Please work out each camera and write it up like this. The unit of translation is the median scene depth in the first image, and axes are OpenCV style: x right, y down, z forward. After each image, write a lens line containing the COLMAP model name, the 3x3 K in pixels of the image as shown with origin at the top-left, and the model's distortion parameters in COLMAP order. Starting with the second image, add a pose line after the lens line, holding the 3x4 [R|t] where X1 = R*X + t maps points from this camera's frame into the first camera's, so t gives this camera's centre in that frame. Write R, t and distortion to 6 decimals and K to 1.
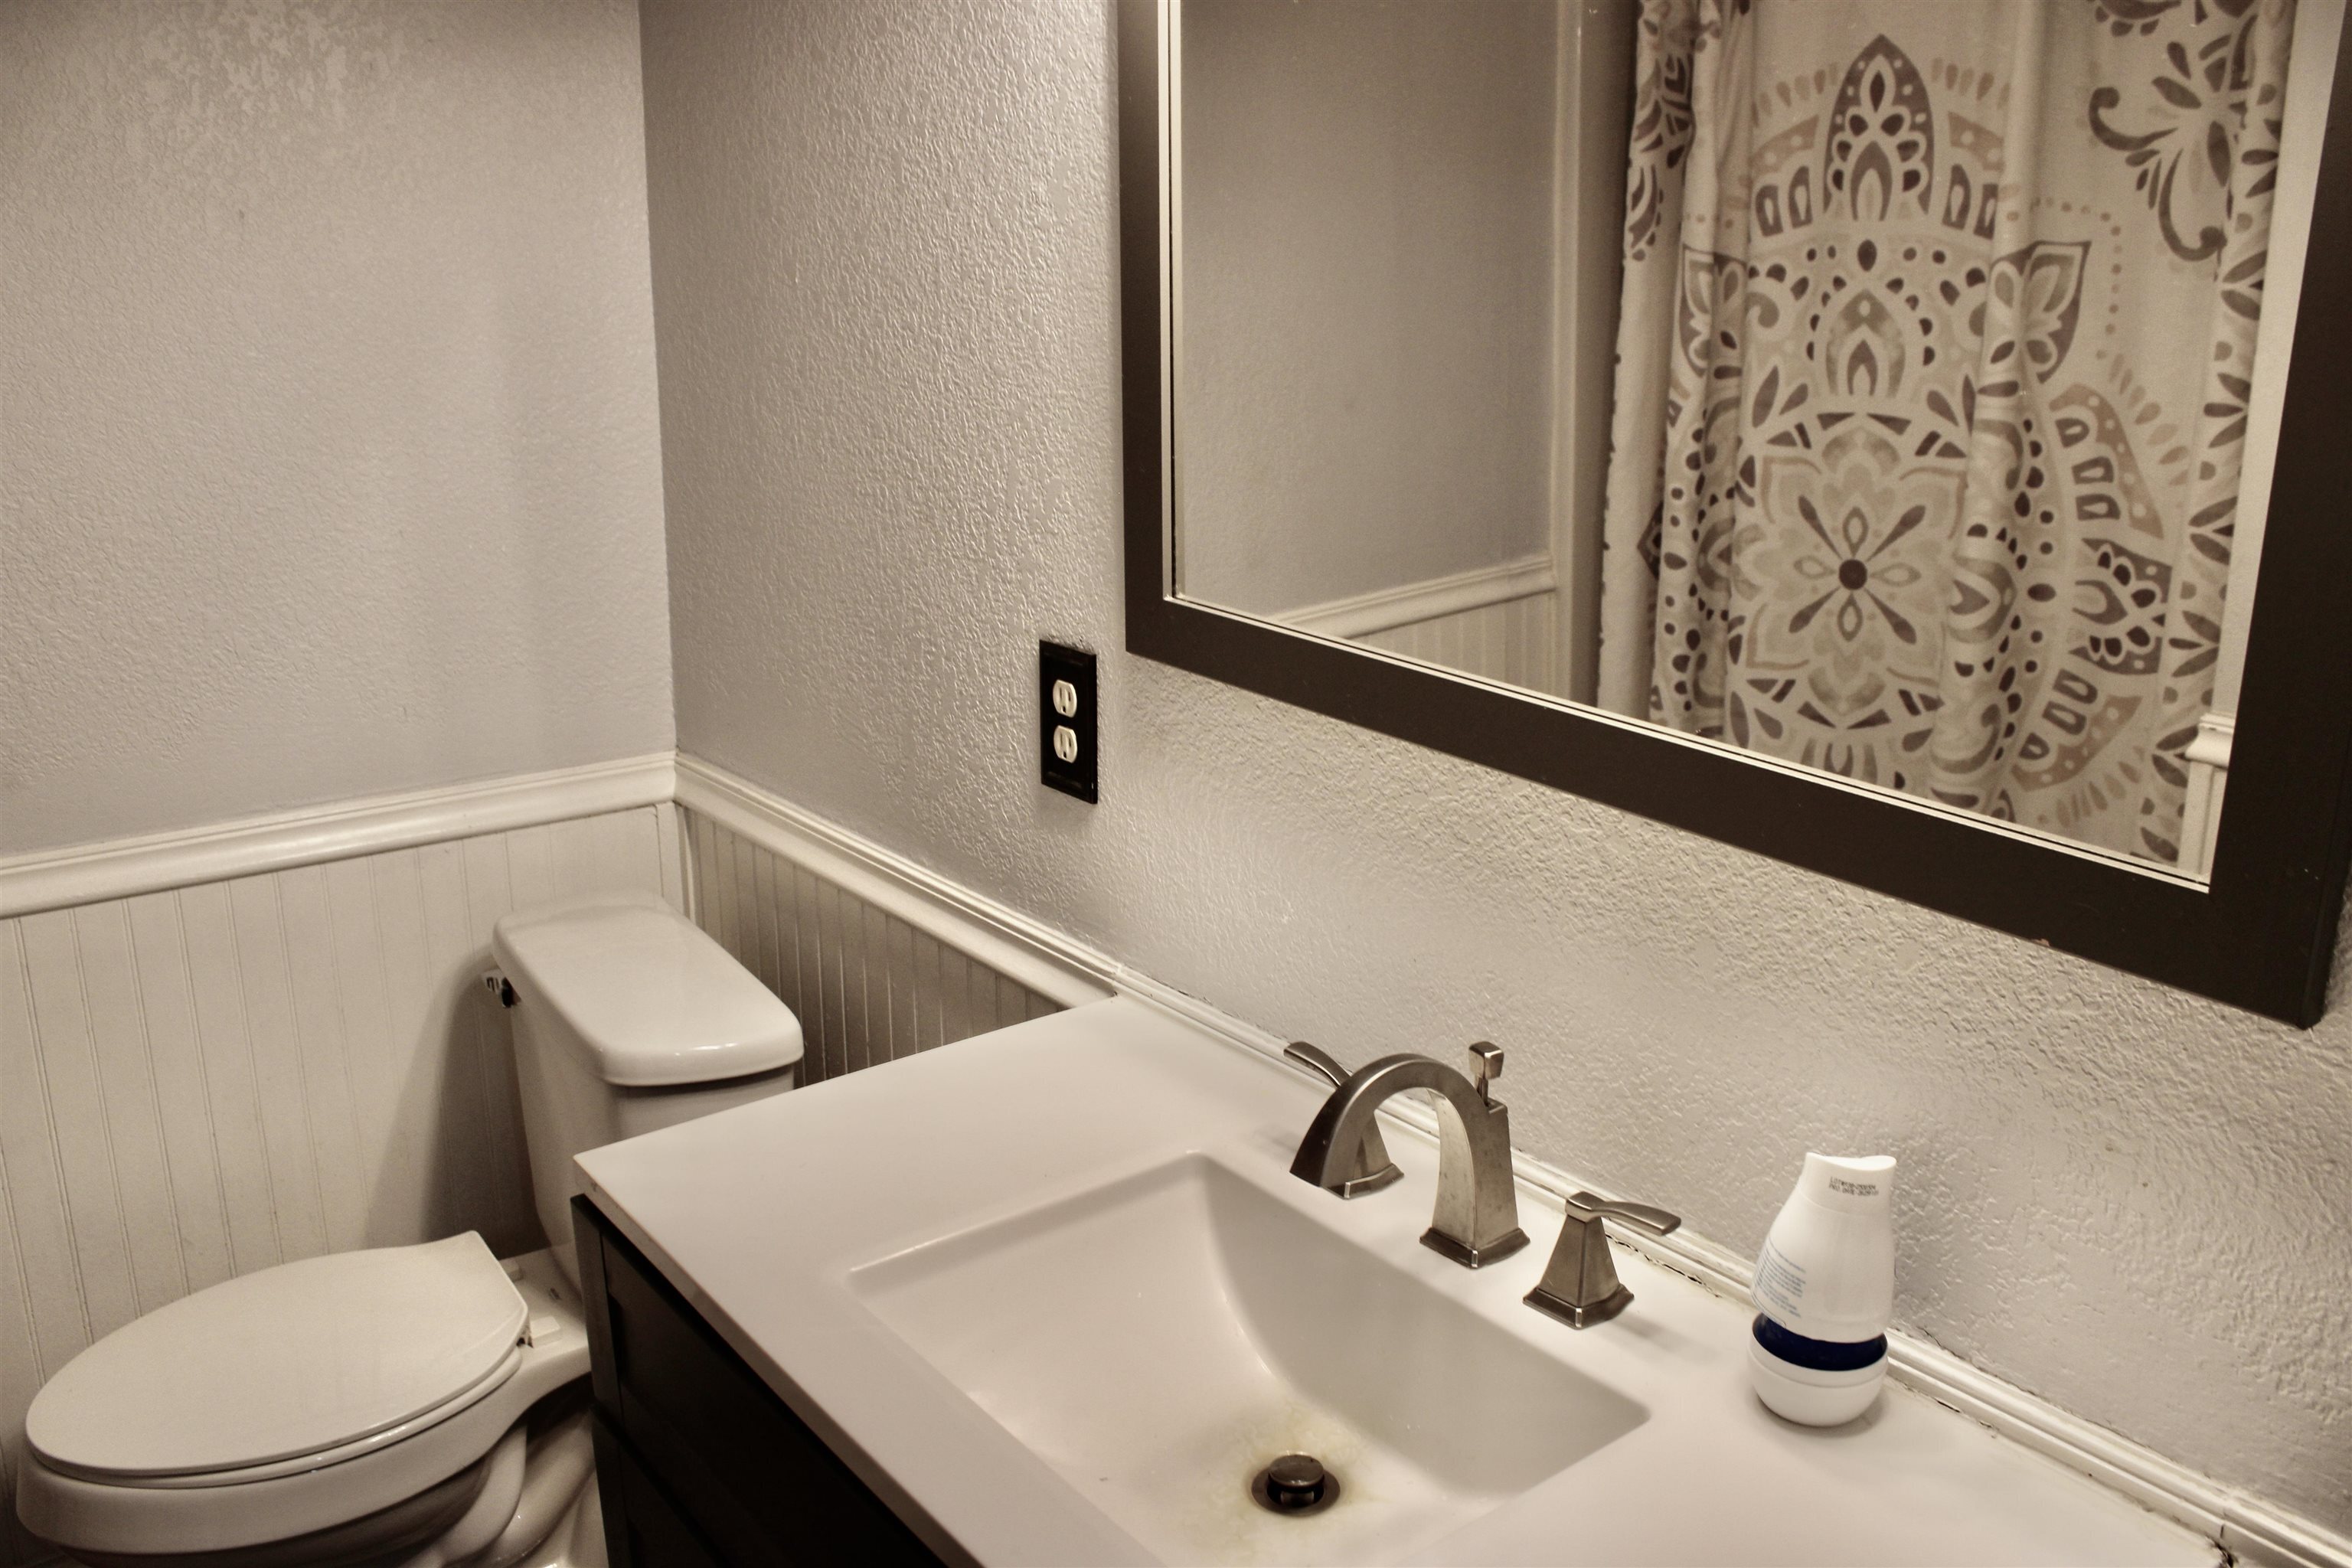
lens RADIAL K [[1969.4, 0, 1199.1], [0, 1969.4, 789.3], [0, 0, 1]] dist [-0.144227, 0.108778]
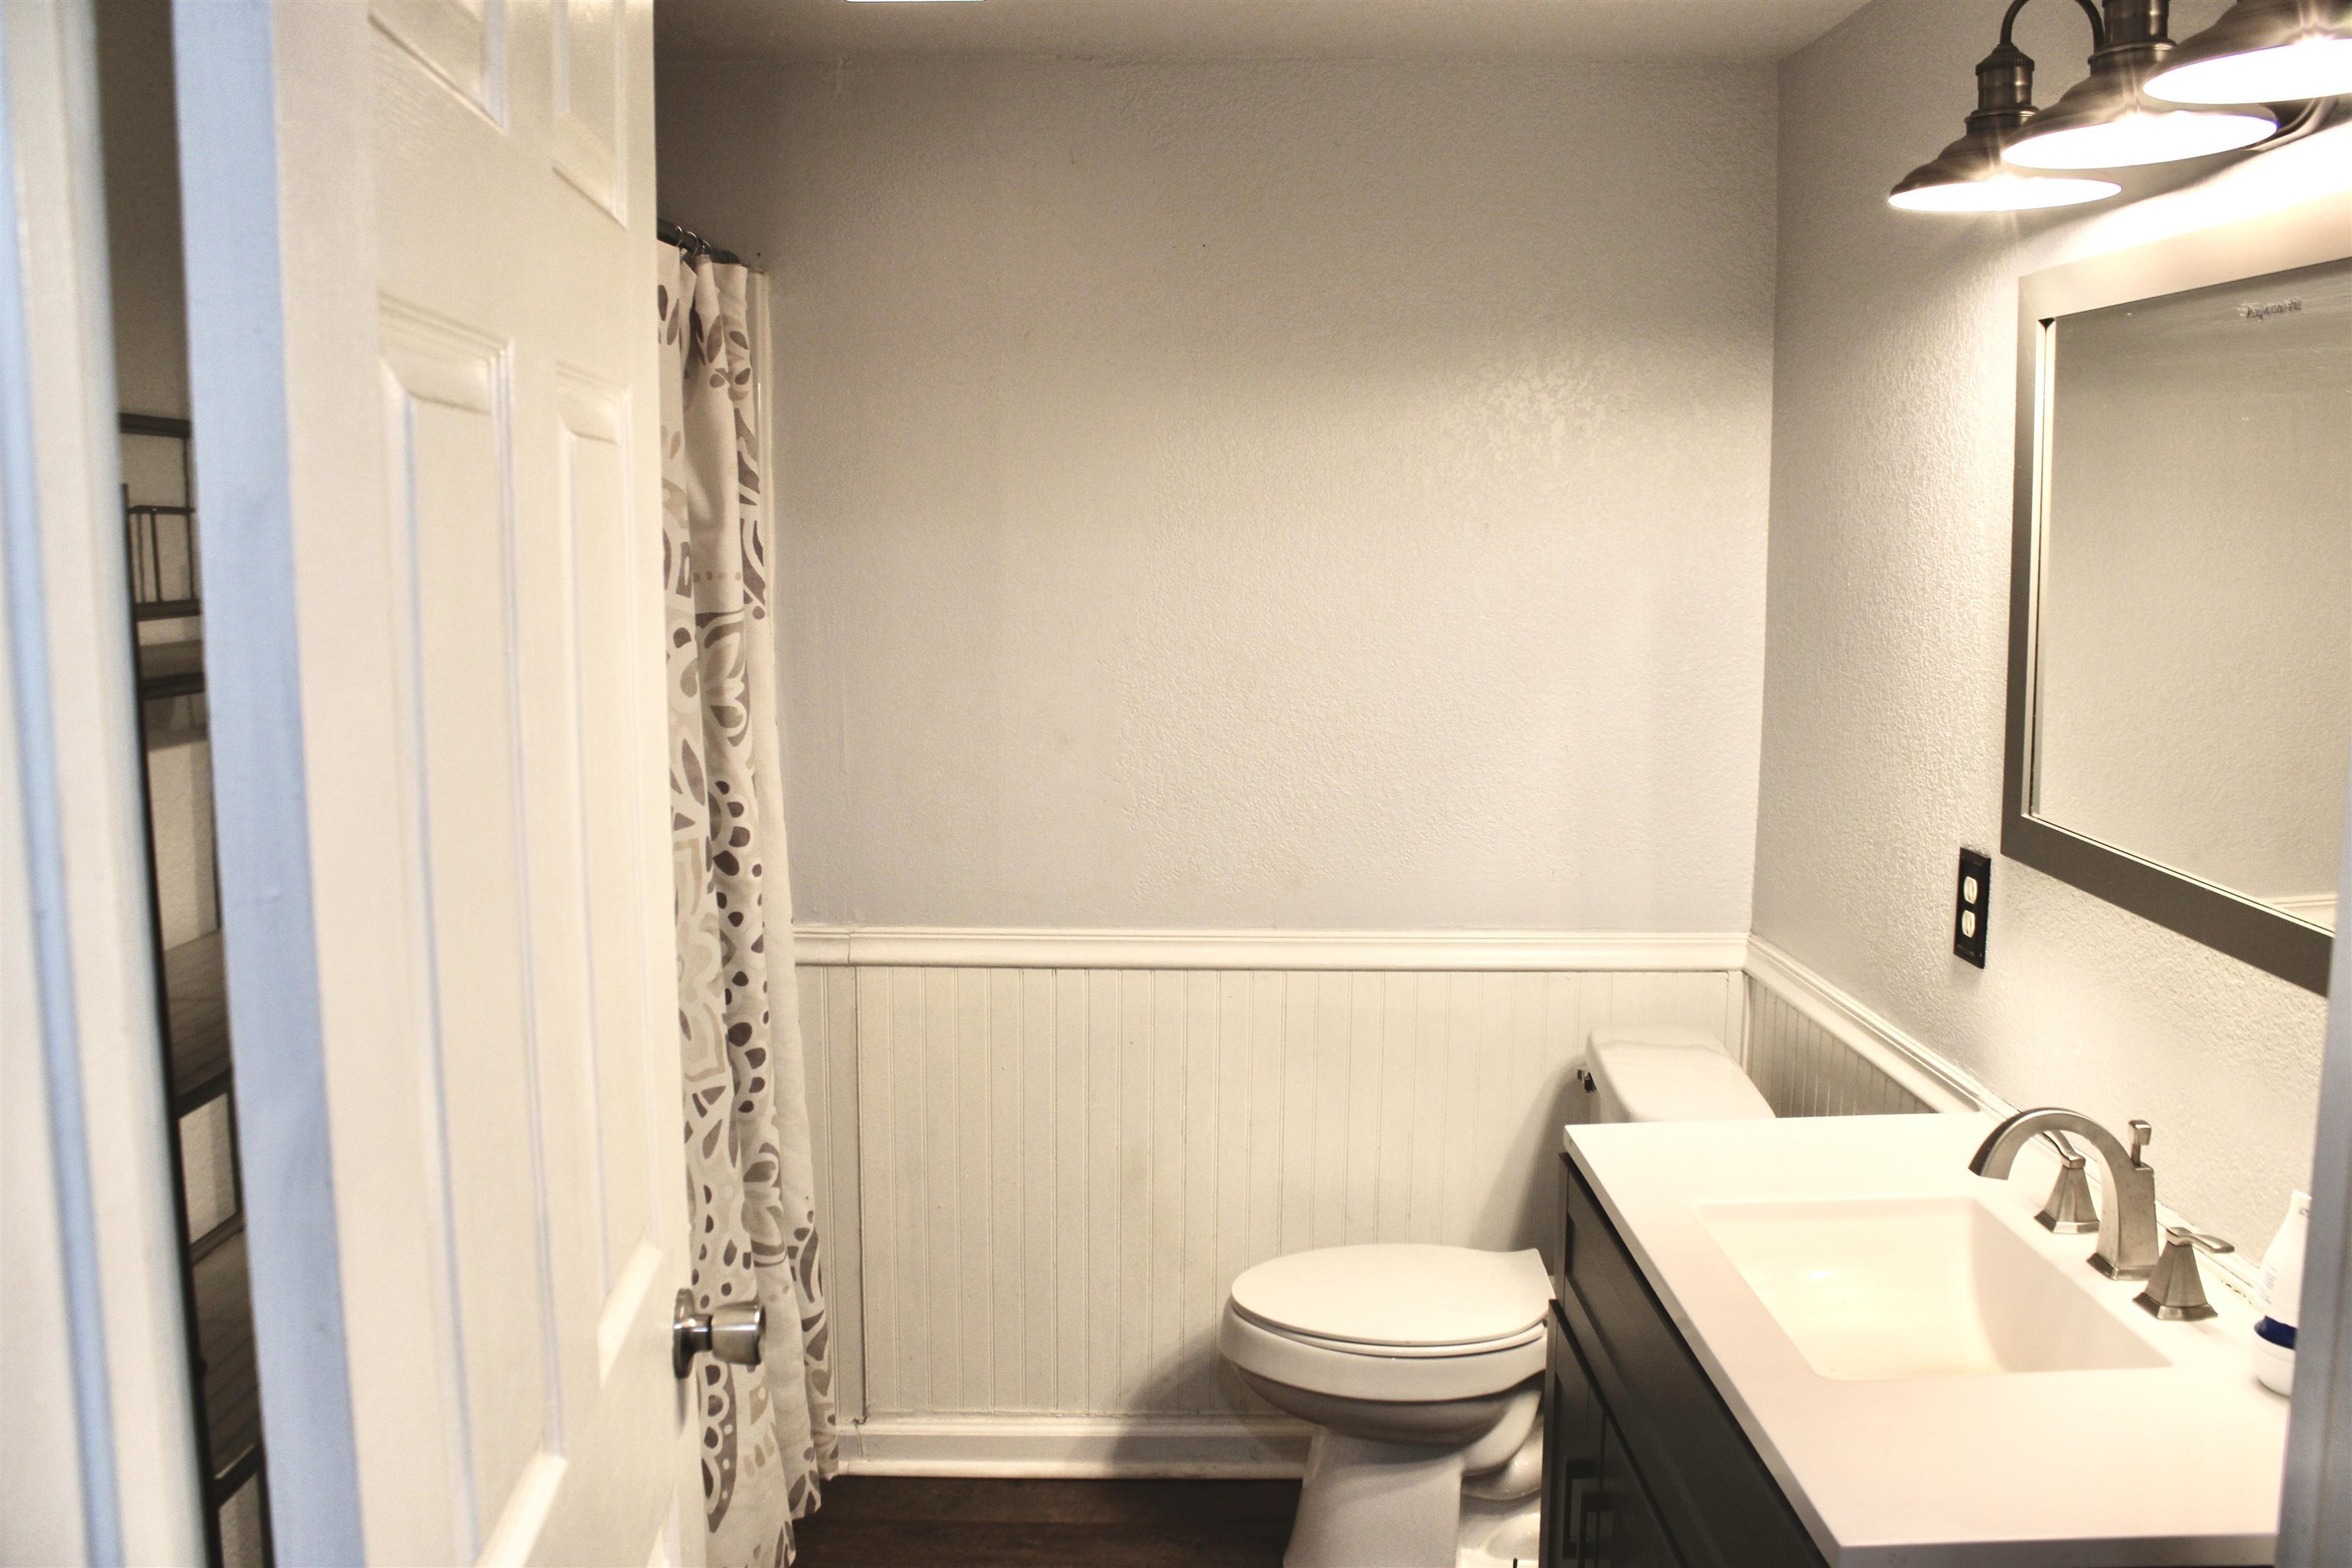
lens RADIAL K [[1969.4, 0, 1176.1], [0, 1969.4, 779.1], [0, 0, 1]] dist [-0.144227, 0.108778]
pose [[0.795323, 0.075671, -0.601445, 0.253838], [-0.166074, 0.981416, -0.096132, 0.085574], [0.582993, 0.176340, 0.793110, -0.346118]]
